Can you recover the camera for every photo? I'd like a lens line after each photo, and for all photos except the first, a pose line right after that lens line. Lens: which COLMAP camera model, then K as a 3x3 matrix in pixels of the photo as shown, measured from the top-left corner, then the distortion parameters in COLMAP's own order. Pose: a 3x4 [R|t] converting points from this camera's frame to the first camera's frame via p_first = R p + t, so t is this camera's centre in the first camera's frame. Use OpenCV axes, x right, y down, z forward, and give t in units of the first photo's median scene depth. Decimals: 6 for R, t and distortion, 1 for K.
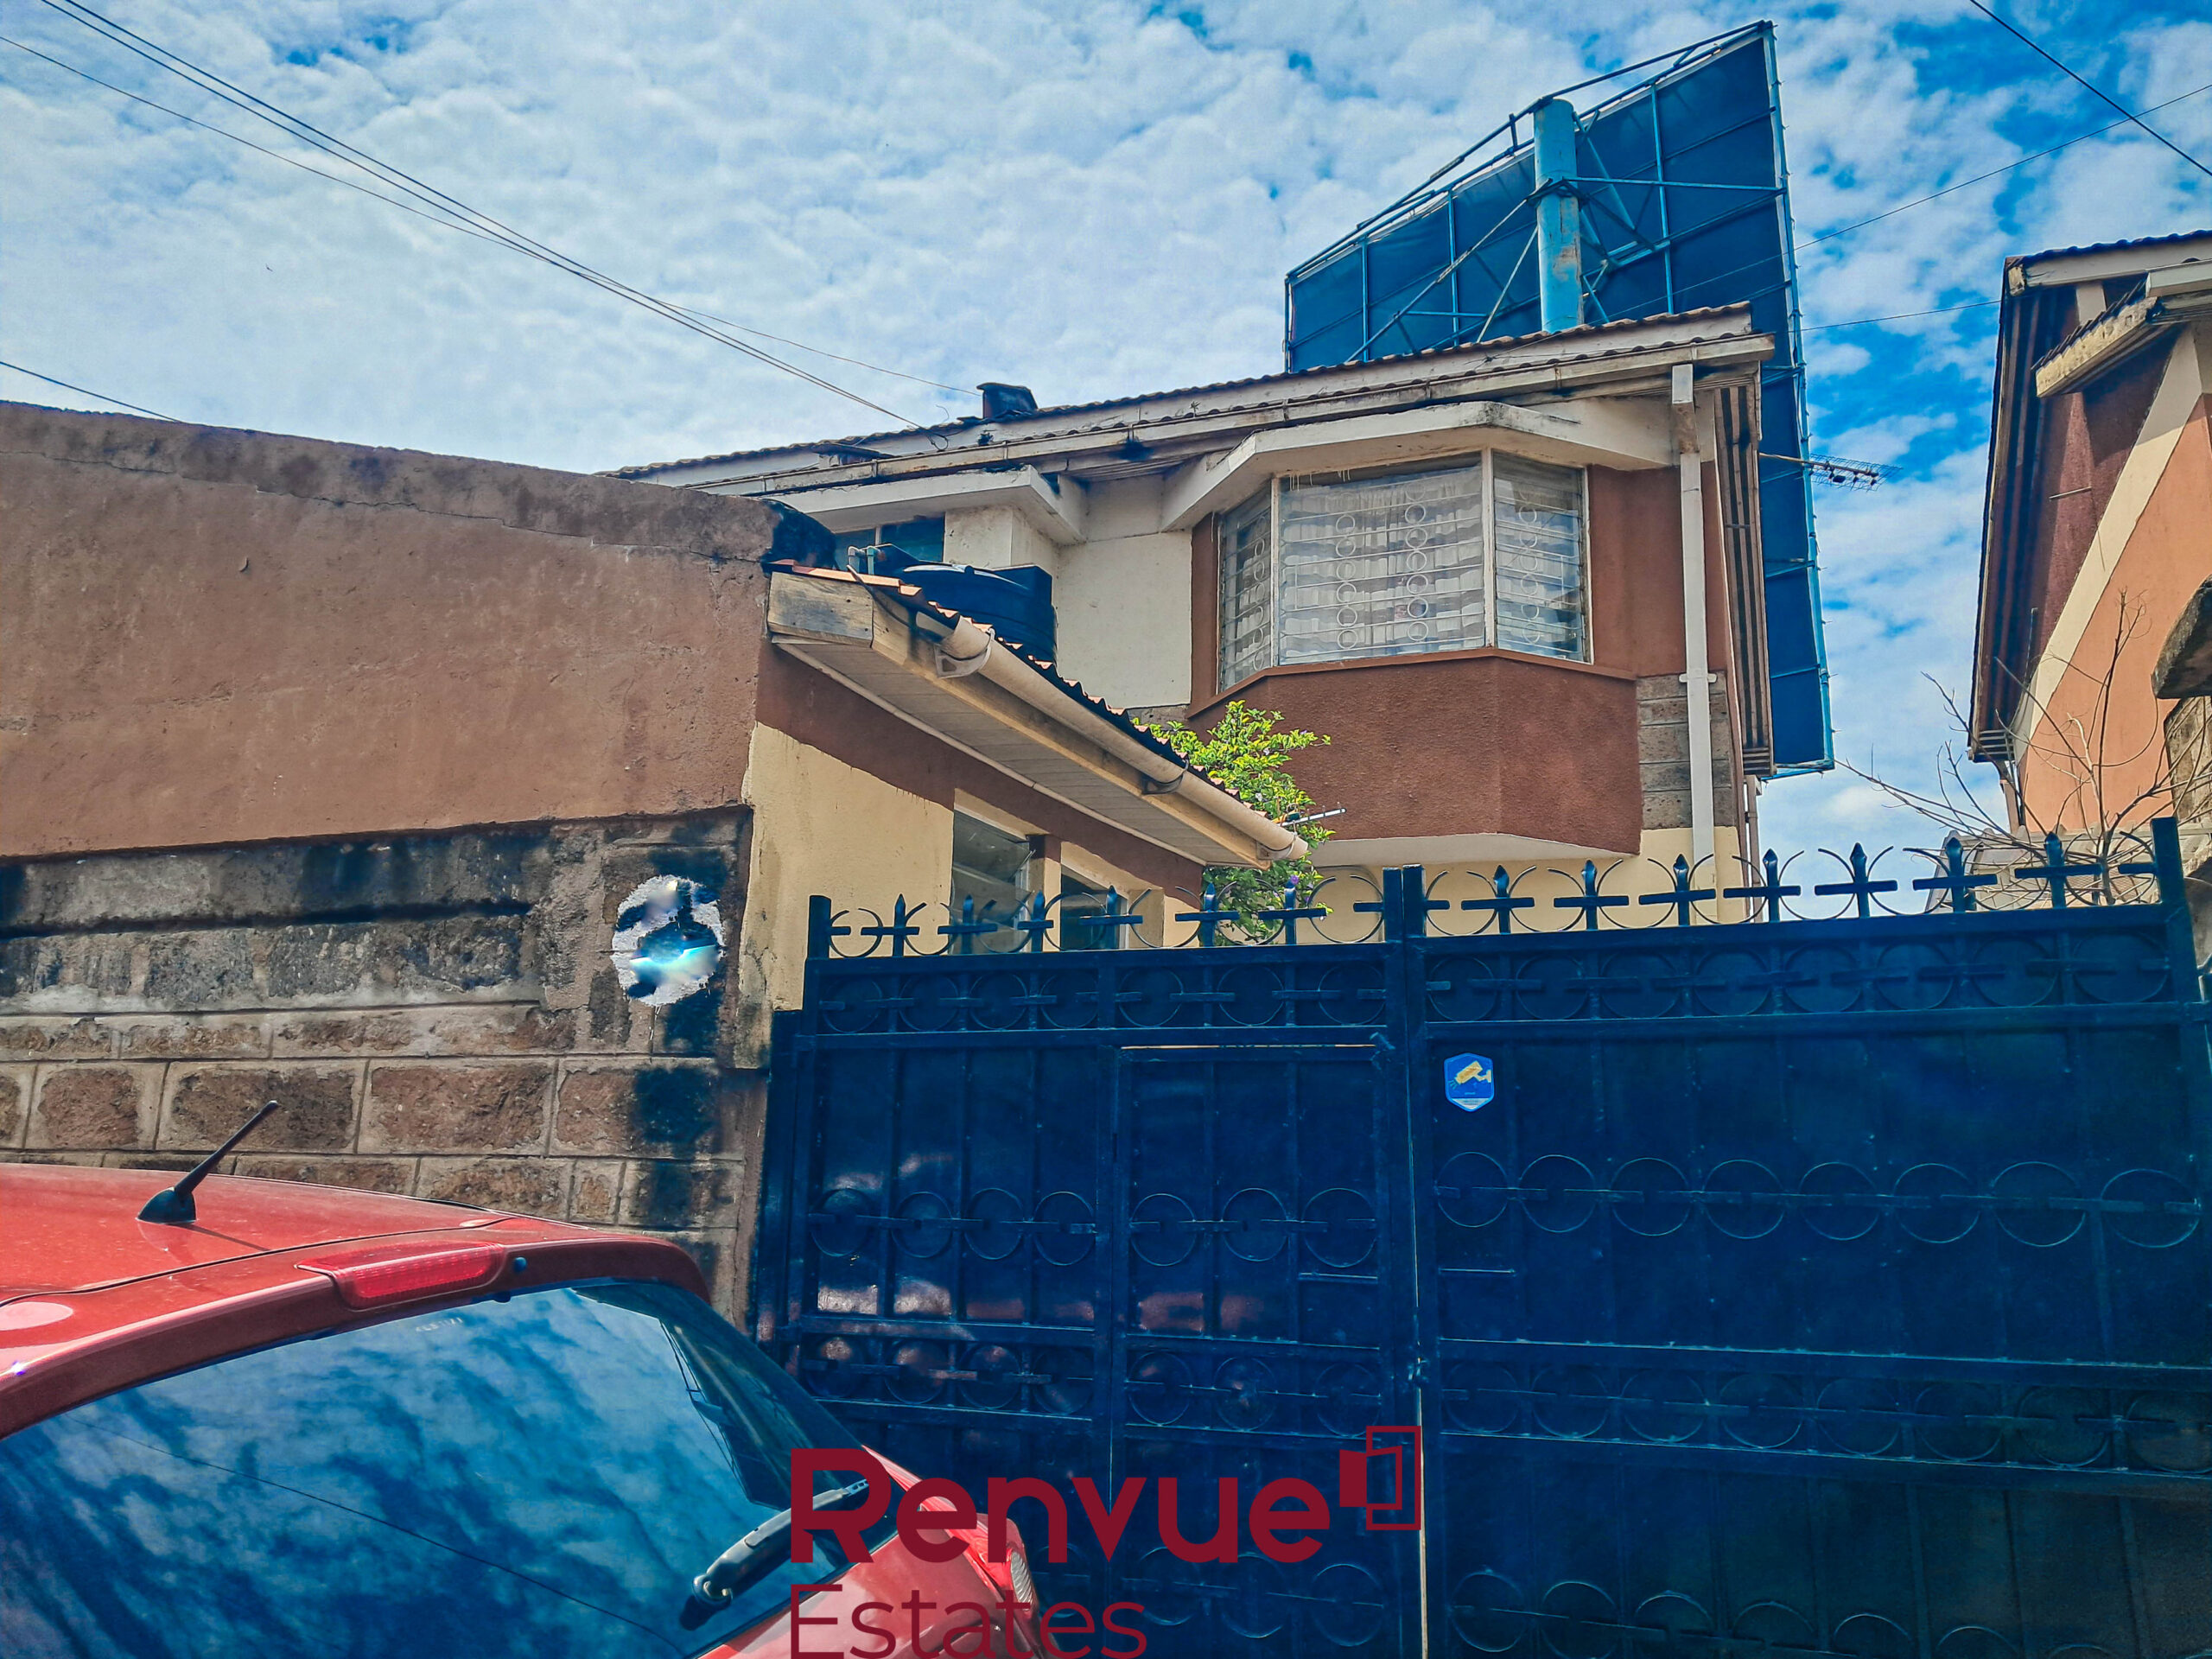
lens RADIAL K [[1774.5, 0, 1106.0], [0, 1774.5, 829.5], [0, 0, 1]] dist [0.246724, -0.000820]
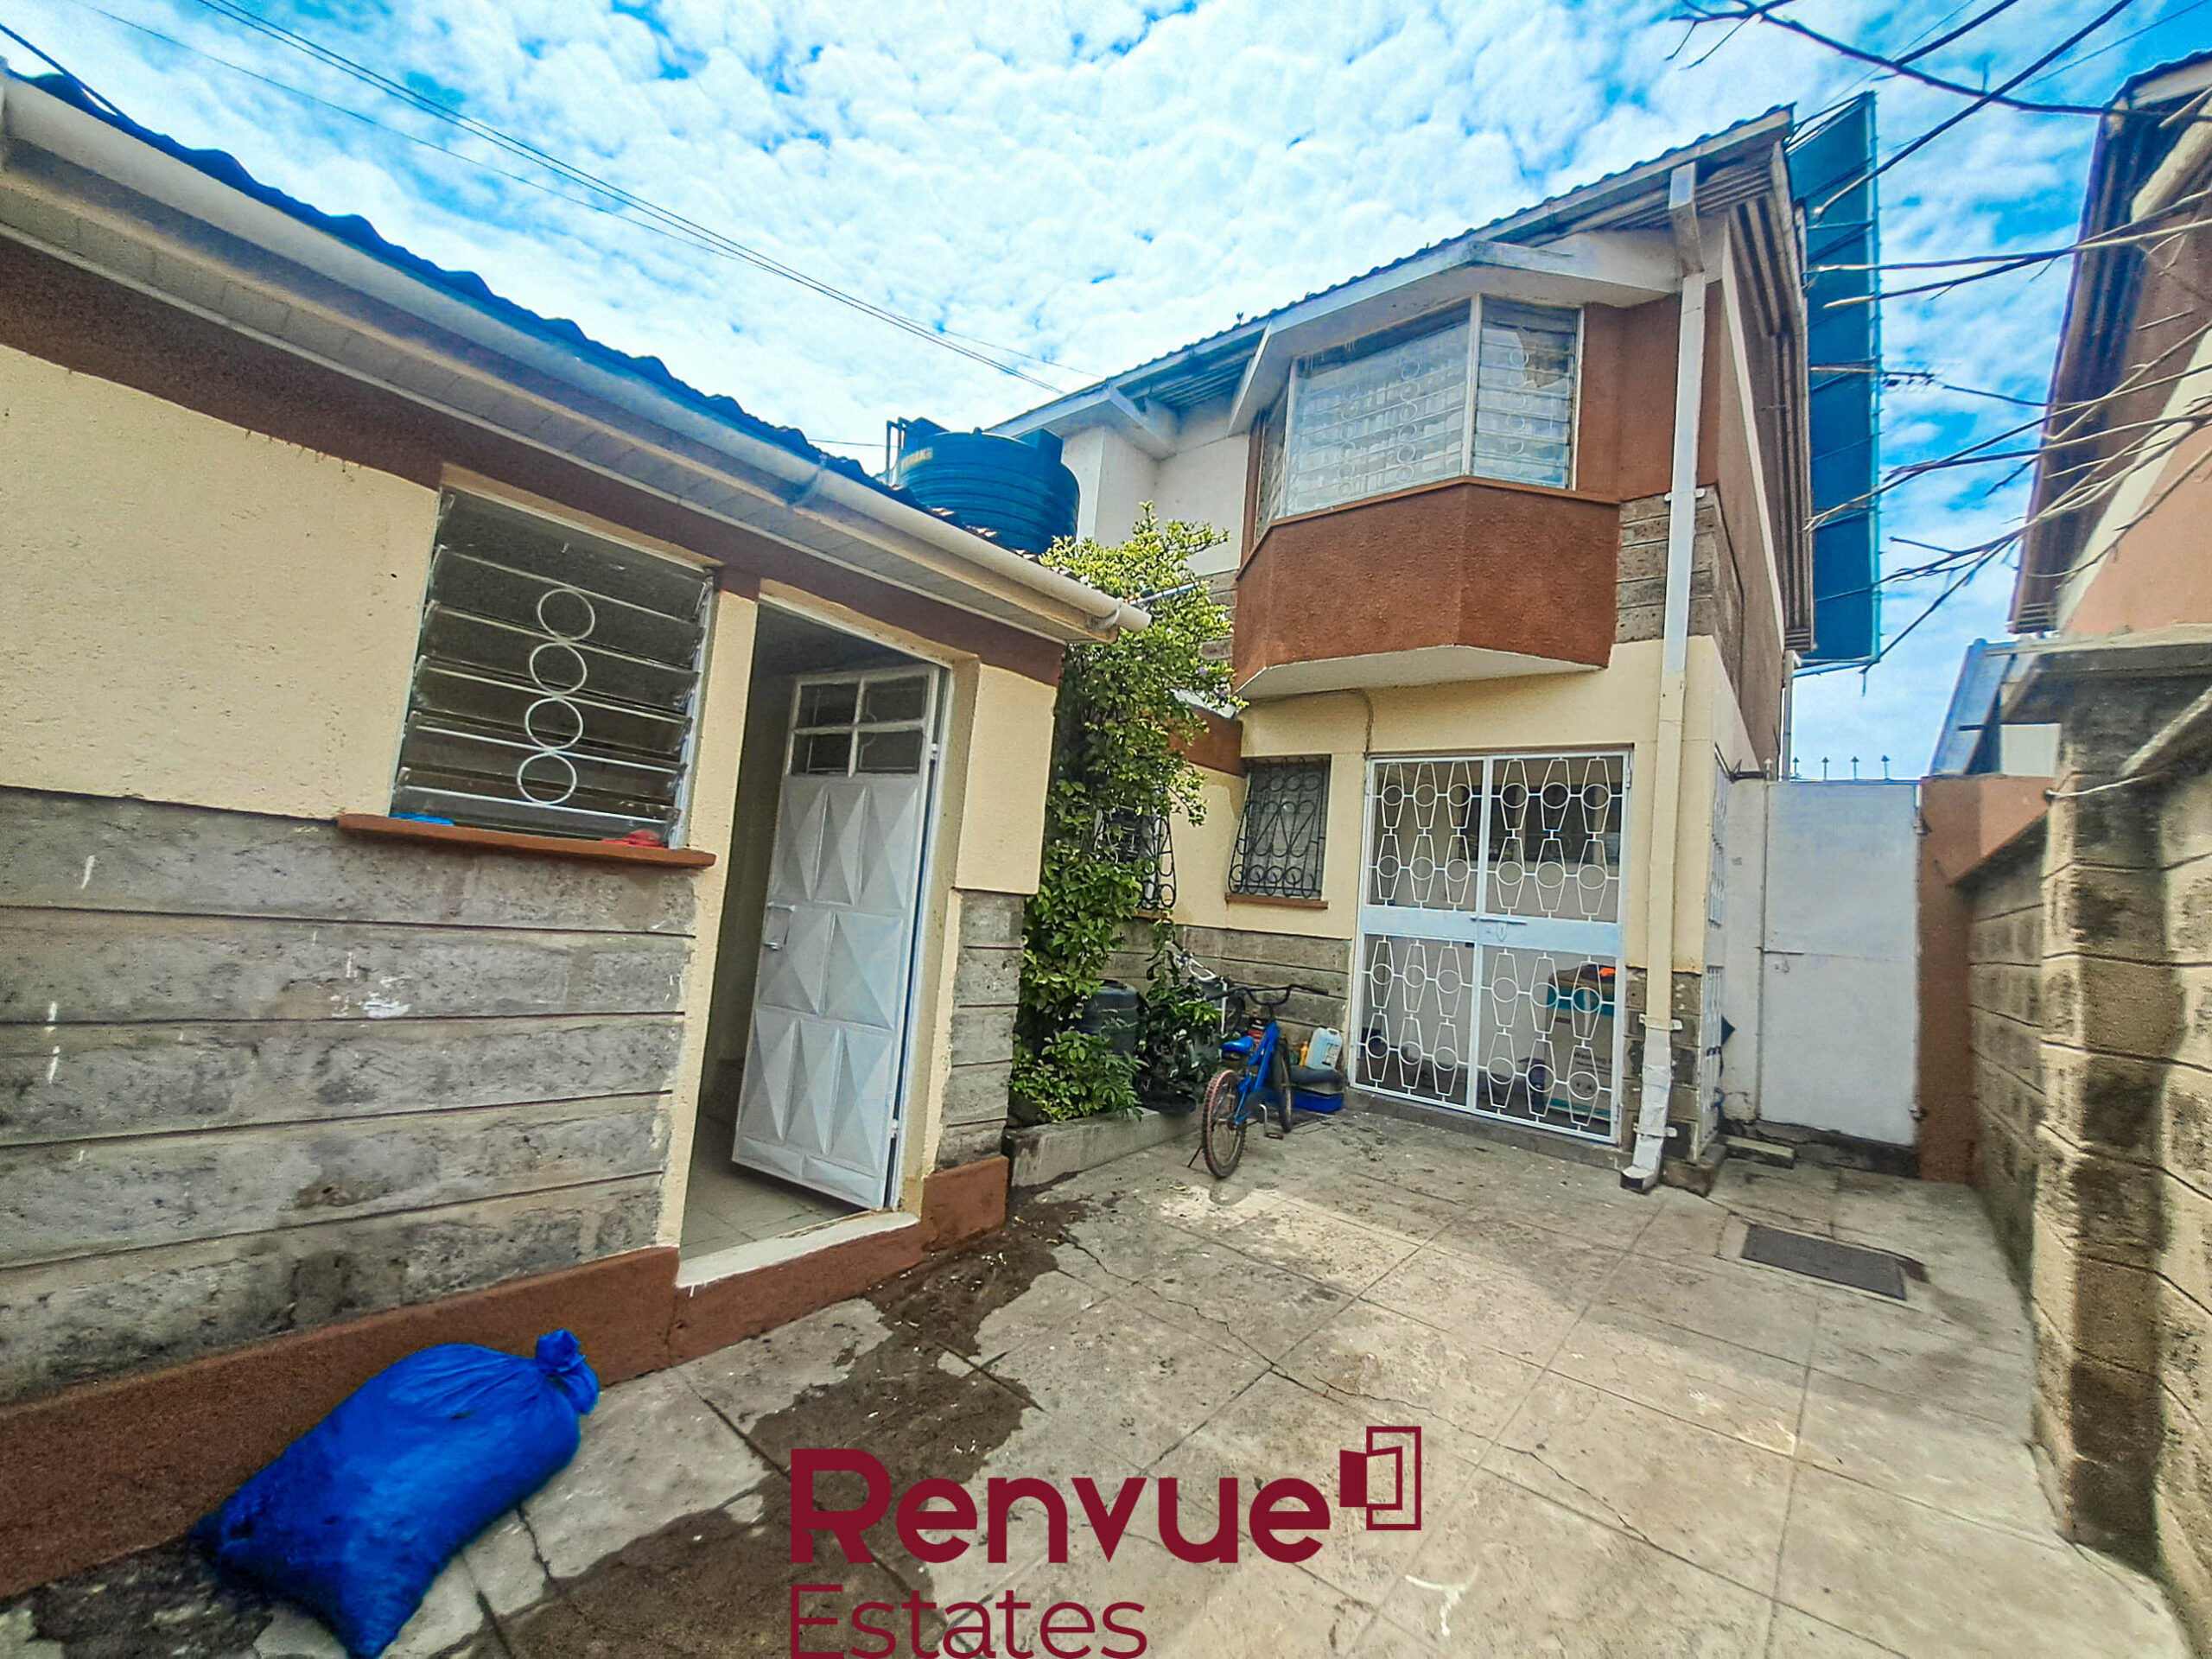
lens RADIAL K [[882.2, 0, 1061.1], [0, 882.2, 824.2], [0, 0, 1]] dist [0.024037, 0.000237]
pose [[0.934747, 0.041832, -0.352843, 0.177945], [-0.004710, 0.994417, 0.105419, 0.051768], [0.355283, -0.096878, 0.929725, 0.374944]]
